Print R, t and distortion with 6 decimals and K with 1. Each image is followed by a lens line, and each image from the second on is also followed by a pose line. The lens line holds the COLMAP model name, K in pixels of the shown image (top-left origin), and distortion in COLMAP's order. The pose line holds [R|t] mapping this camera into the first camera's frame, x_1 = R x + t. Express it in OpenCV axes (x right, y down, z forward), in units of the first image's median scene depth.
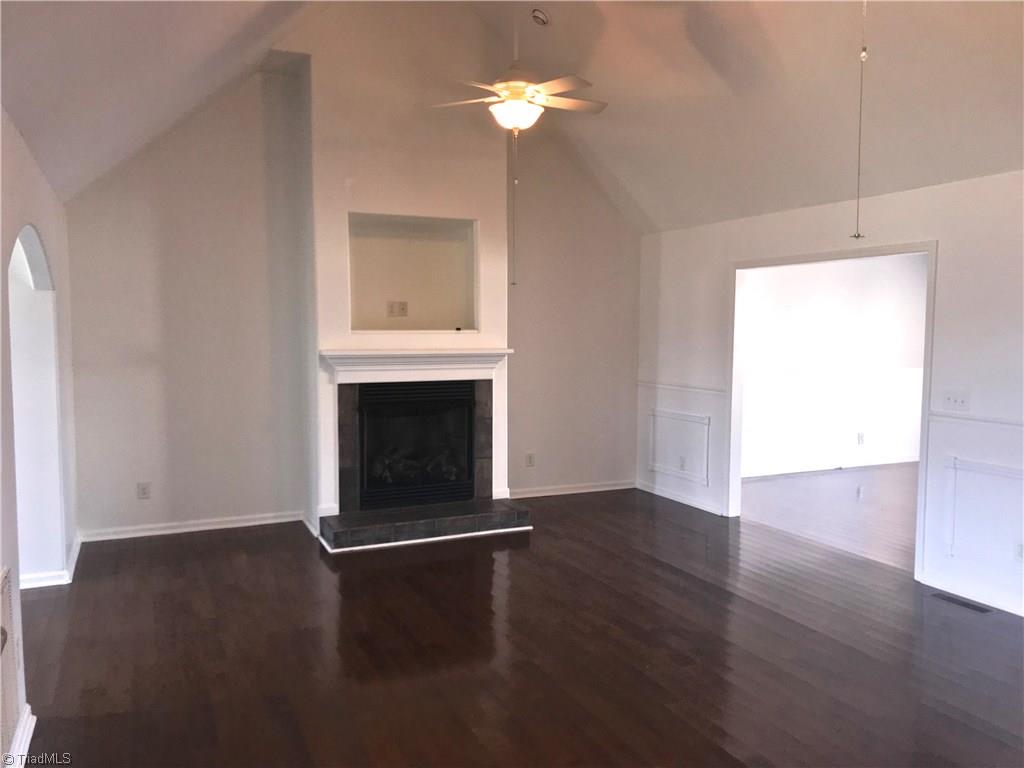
lens RADIAL K [[841.6, 0, 522.1], [0, 841.6, 378.4], [0, 0, 1]] dist [0.070814, -0.095018]
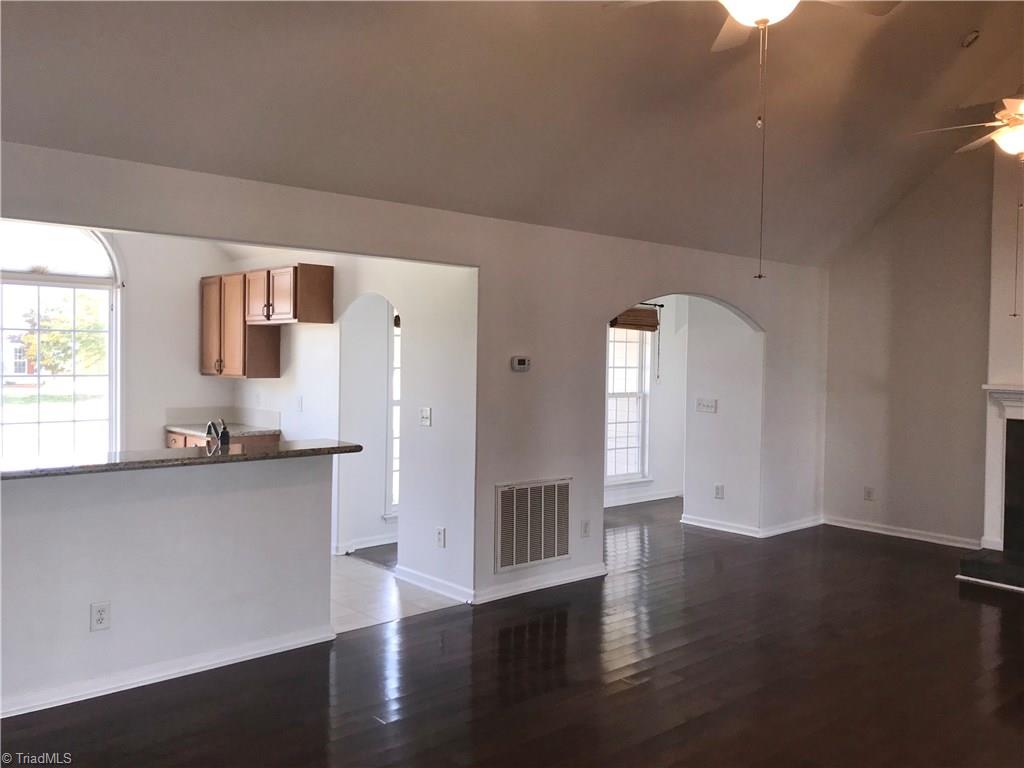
lens RADIAL K [[841.6, 0, 517.6], [0, 841.6, 370.9], [0, 0, 1]] dist [0.070814, -0.095018]
pose [[0.294104, 0.026870, -0.955396, 0.542620], [-0.079773, 0.996807, 0.003477, -0.007212], [0.952438, 0.075192, 0.295308, 0.141147]]
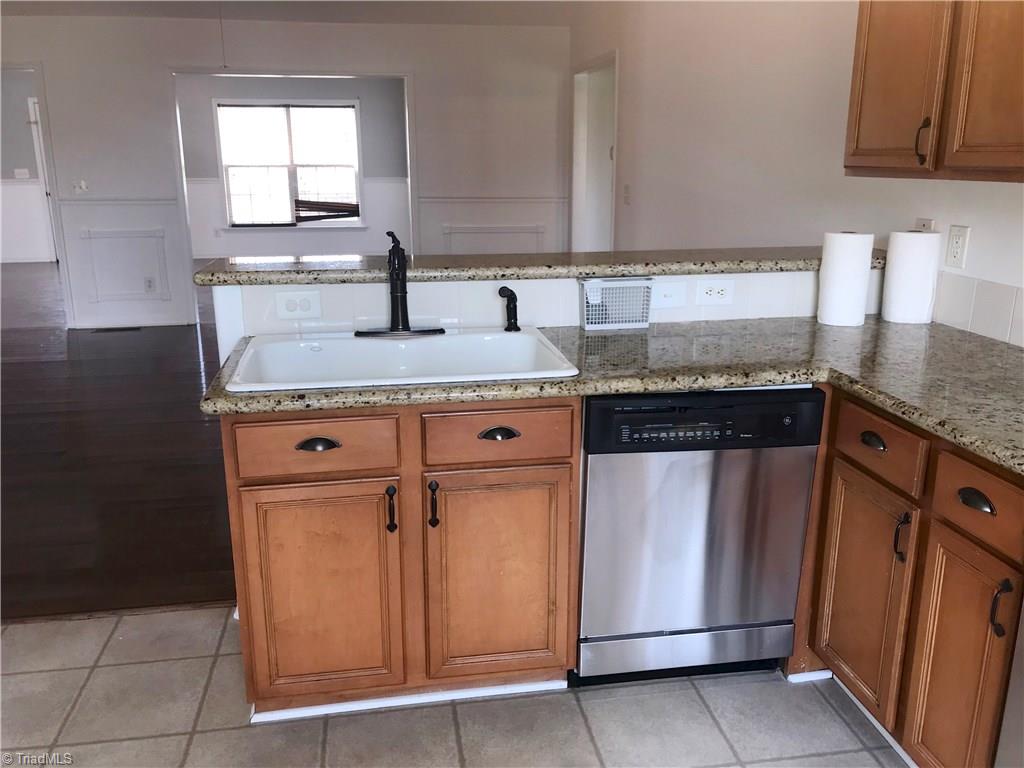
lens RADIAL K [[841.6, 0, 515.8], [0, 841.6, 372.9], [0, 0, 1]] dist [0.070814, -0.095018]
pose [[0.258142, -0.242451, 0.935190, -0.490822], [0.065268, 0.970163, 0.233502, 0.030874], [-0.963900, 0.000761, 0.266264, -0.020272]]
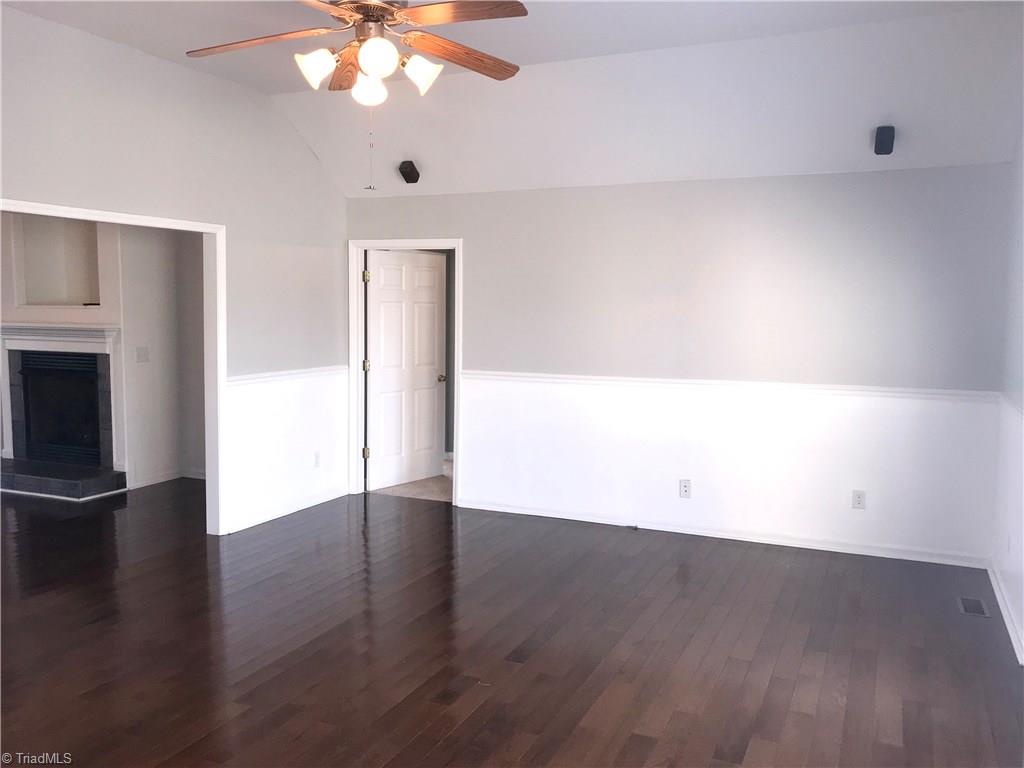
lens RADIAL K [[841.6, 0, 513.6], [0, 841.6, 379.5], [0, 0, 1]] dist [0.070814, -0.095018]
pose [[0.657856, 0.067560, -0.750107, 1.106315], [-0.054974, 0.997619, 0.041639, -0.039202], [0.751135, 0.013844, 0.660004, 0.703042]]
